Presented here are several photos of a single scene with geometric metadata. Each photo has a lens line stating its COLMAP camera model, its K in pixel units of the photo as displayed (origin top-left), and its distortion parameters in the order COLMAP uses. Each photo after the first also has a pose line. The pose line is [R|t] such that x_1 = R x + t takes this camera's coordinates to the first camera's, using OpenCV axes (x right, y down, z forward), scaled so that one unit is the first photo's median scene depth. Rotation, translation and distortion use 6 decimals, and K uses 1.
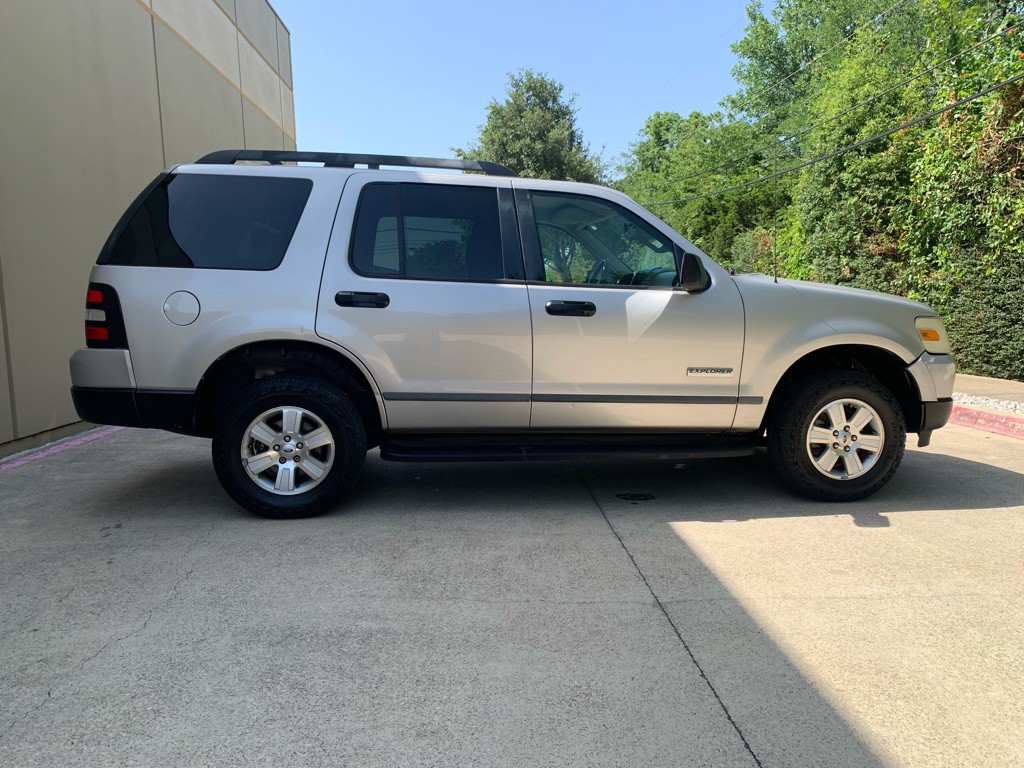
lens RADIAL K [[769.2, 0, 516.4], [0, 769.2, 387.6], [0, 0, 1]] dist [-0.001966, 0.006140]
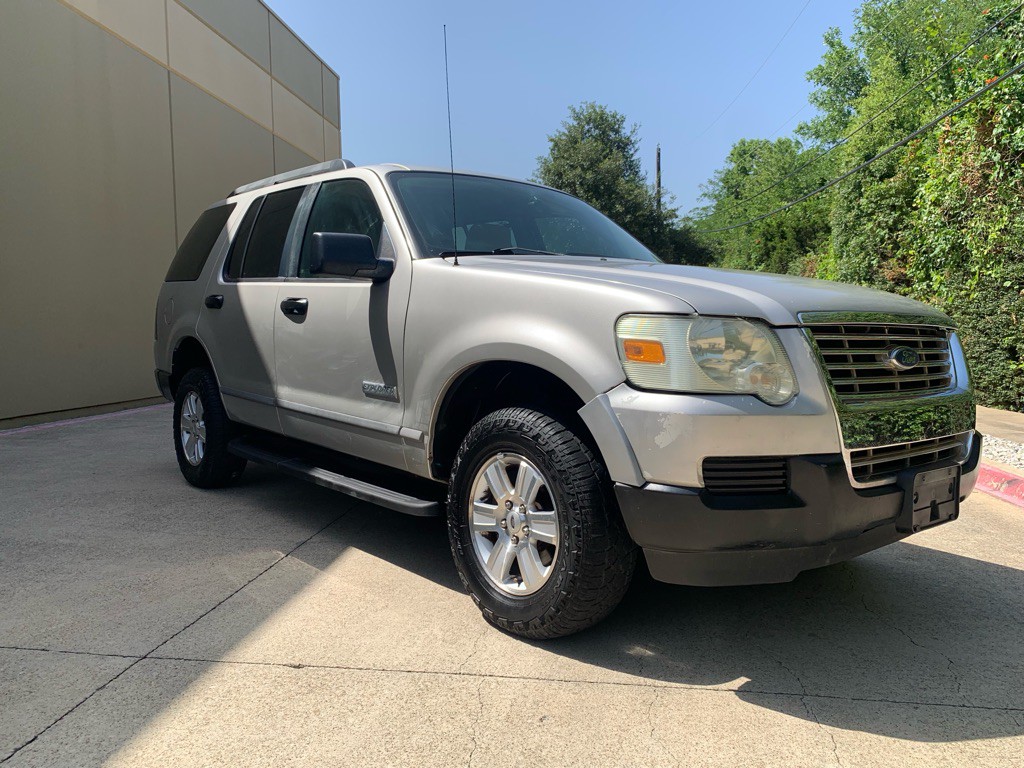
lens RADIAL K [[758.2, 0, 512.0], [0, 758.2, 384.0], [0, 0, 1]] dist [0.008279, 0.004069]
pose [[0.988806, 0.028185, -0.146521, 0.128940], [-0.033435, 0.998879, -0.033495, 0.011090], [0.145413, 0.038019, 0.988640, -0.038107]]
